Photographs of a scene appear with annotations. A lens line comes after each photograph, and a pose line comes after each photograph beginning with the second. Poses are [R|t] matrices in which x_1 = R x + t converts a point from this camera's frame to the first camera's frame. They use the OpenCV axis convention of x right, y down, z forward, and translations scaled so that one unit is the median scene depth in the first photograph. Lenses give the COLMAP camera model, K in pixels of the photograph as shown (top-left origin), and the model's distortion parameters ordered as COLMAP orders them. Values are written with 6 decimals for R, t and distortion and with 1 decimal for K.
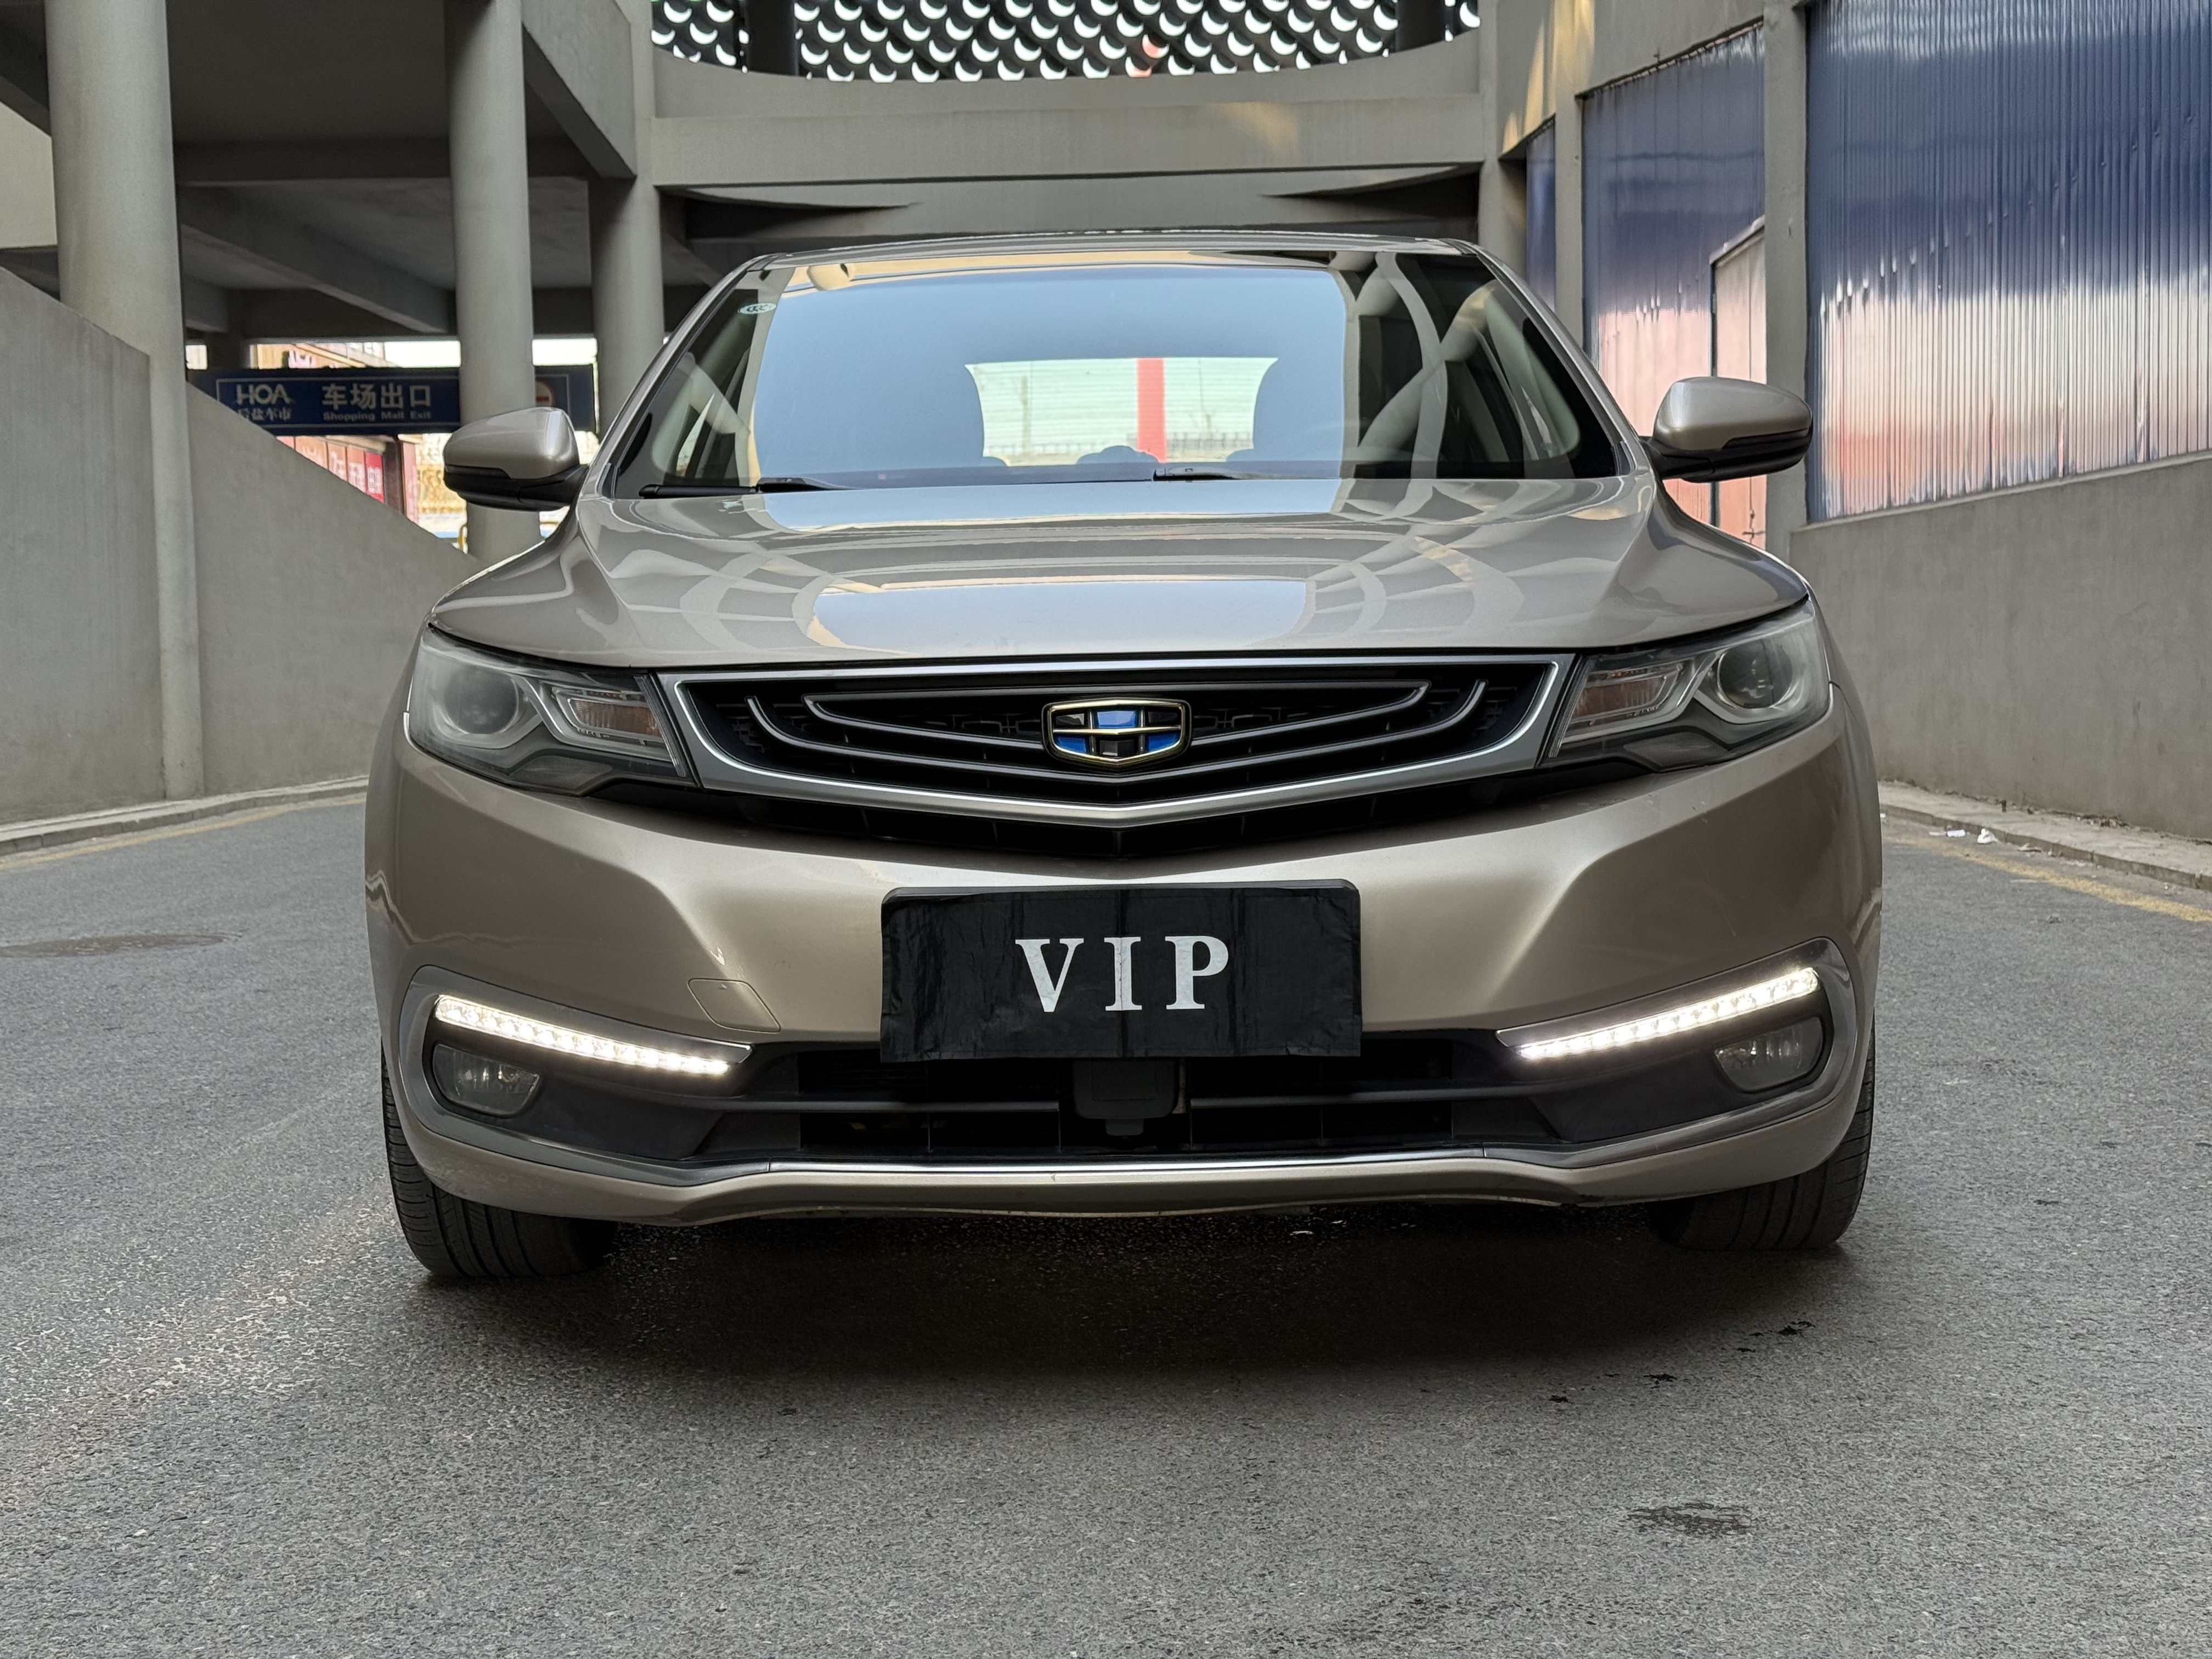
lens RADIAL K [[3088.4, 0, 1106.0], [0, 3088.4, 829.5], [0, 0, 1]] dist [0.206584, -0.493213]
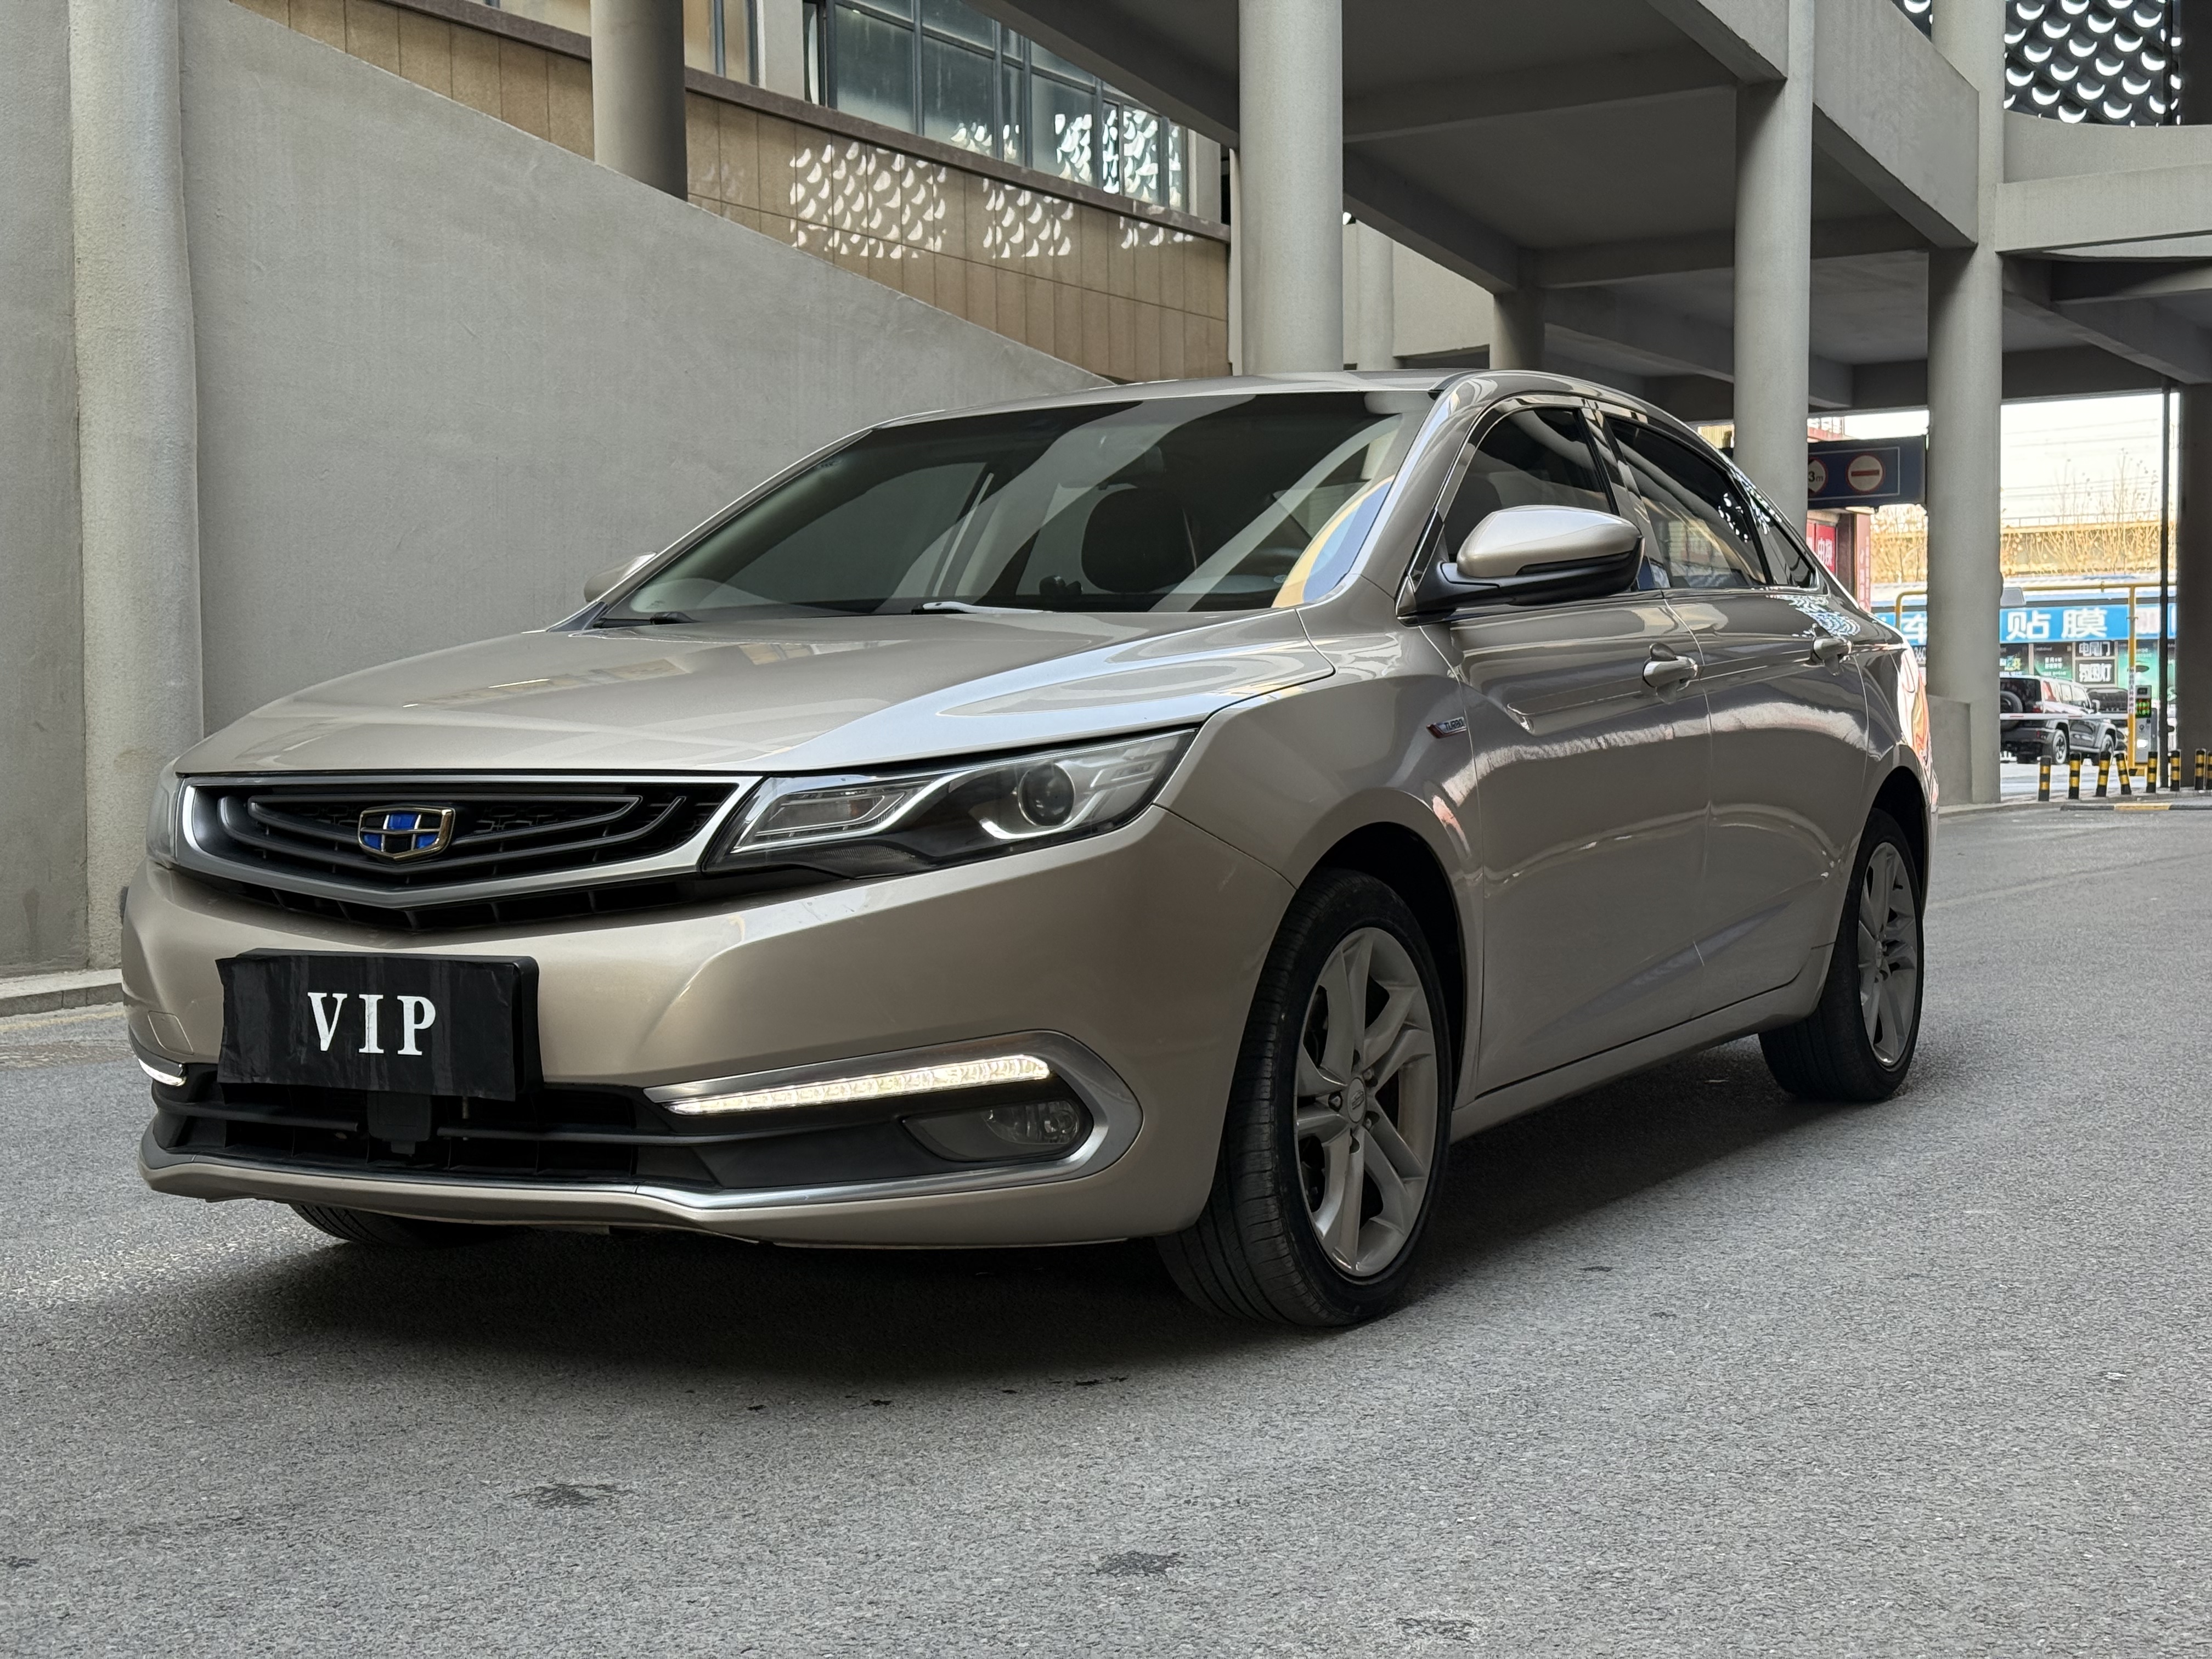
lens RADIAL K [[3088.4, 0, 1106.0], [0, 3088.4, 829.5], [0, 0, 1]] dist [0.206584, -0.493213]
pose [[0.868779, 0.025932, -0.494520, 0.868000], [-0.035869, 0.999300, -0.010613, -0.028765], [0.493899, 0.026958, 0.869102, 0.040004]]
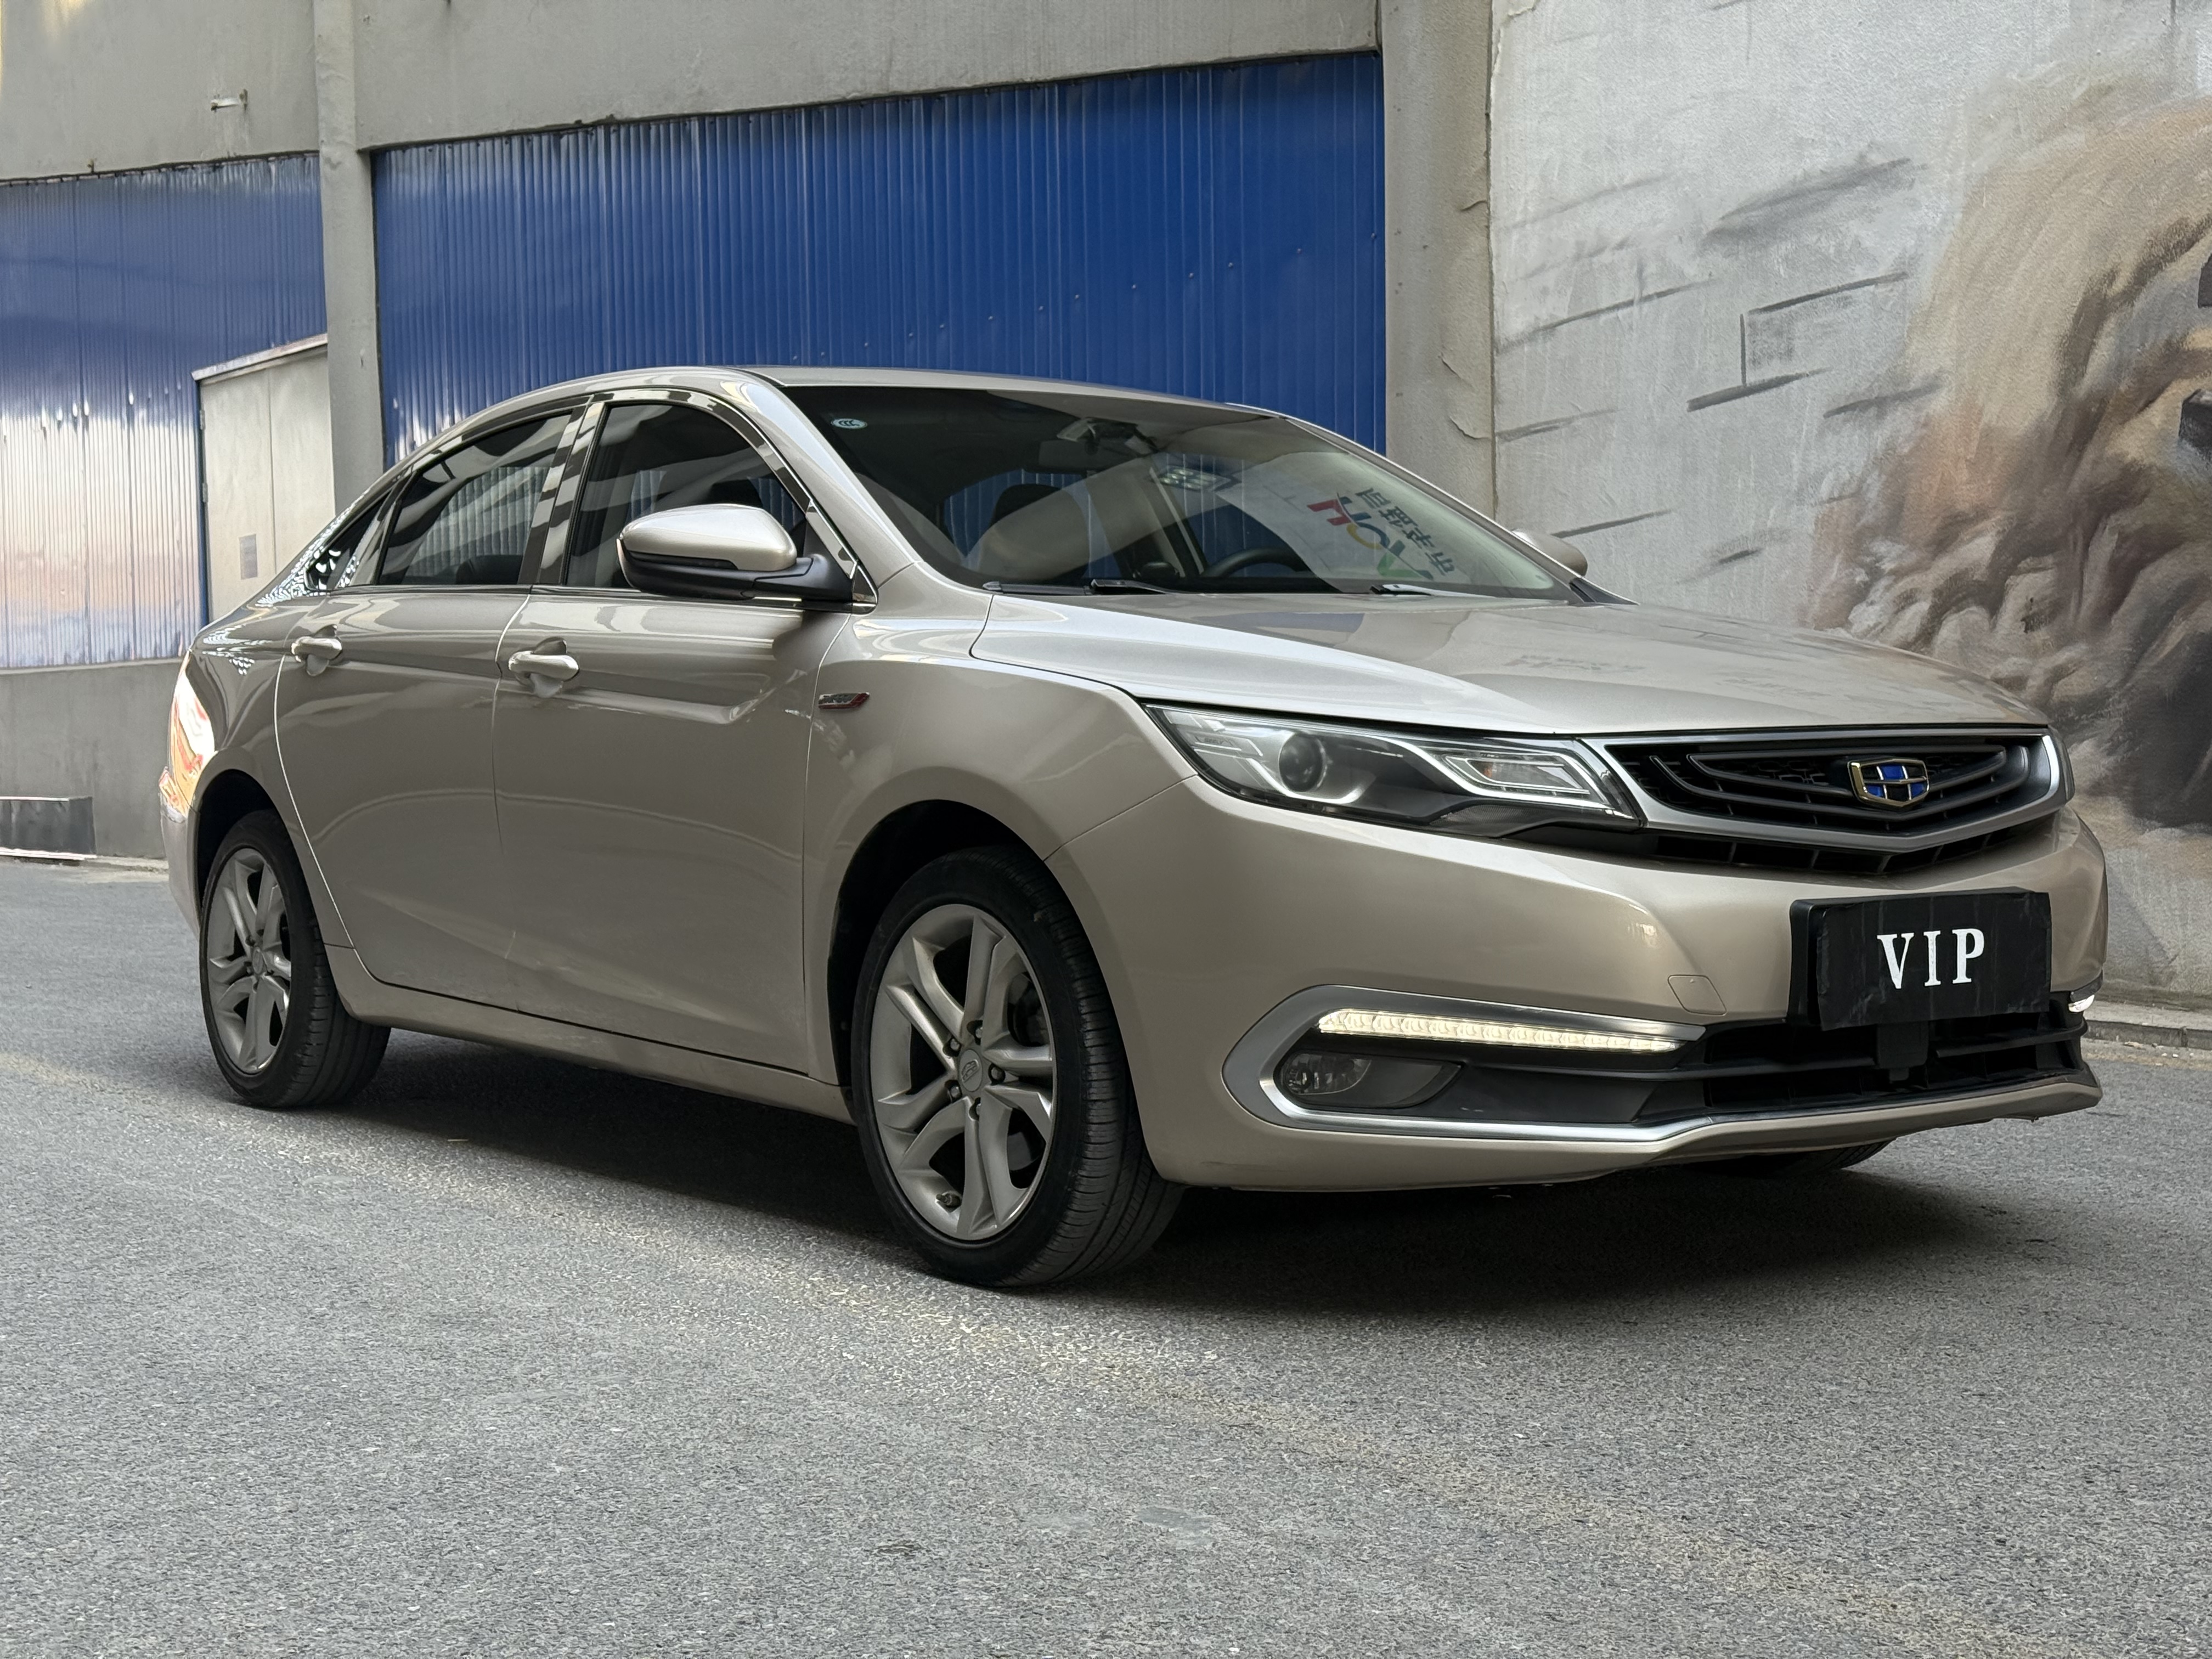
lens RADIAL K [[3088.4, 0, 1106.0], [0, 3088.4, 829.5], [0, 0, 1]] dist [0.206584, -0.493213]
pose [[0.810975, -0.010578, 0.584985, -1.065918], [0.033787, 0.999015, -0.028776, 0.016948], [-0.584104, 0.043102, 0.810534, 0.091036]]
